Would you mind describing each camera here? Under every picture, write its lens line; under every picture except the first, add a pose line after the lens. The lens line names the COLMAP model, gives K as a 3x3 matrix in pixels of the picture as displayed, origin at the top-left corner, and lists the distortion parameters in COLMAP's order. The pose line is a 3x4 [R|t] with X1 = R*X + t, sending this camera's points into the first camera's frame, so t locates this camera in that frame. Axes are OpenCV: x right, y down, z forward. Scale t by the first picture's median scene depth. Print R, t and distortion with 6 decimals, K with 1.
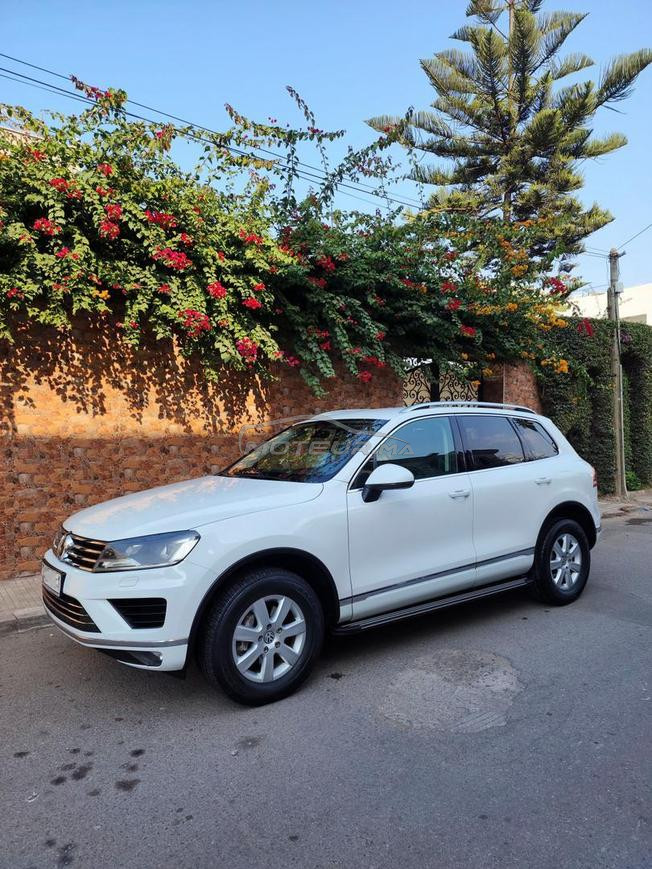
lens RADIAL K [[548.4, 0, 351.1], [0, 548.4, 452.3], [0, 0, 1]] dist [0.047796, -0.000825]
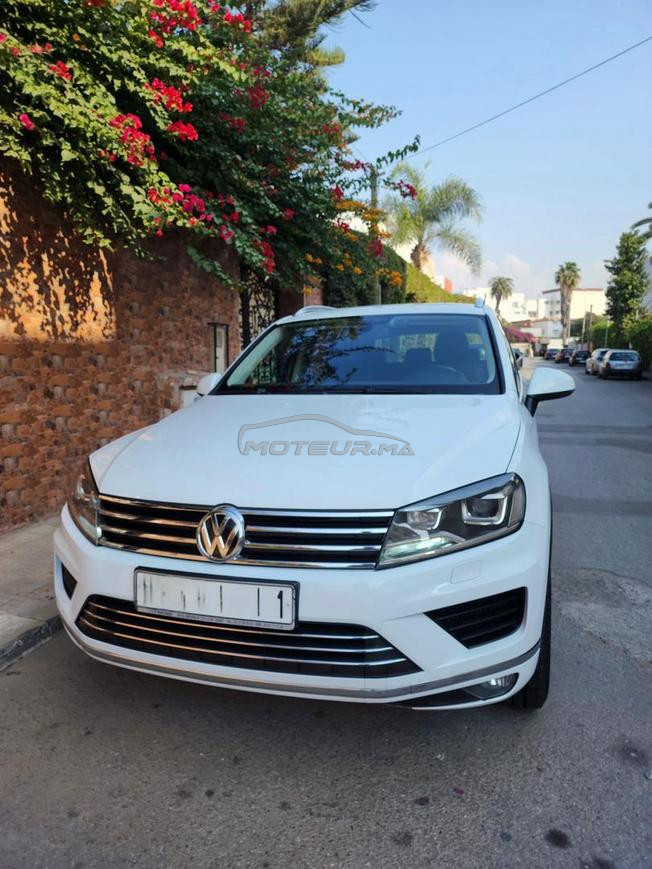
lens RADIAL K [[581.1, 0, 326.0], [0, 581.1, 434.5], [0, 0, 1]] dist [0.001124, -0.000319]
pose [[0.836657, -0.064233, 0.543947, -0.358407], [0.010075, 0.994737, 0.101969, 0.012804], [-0.547634, -0.079833, 0.832901, 0.254782]]
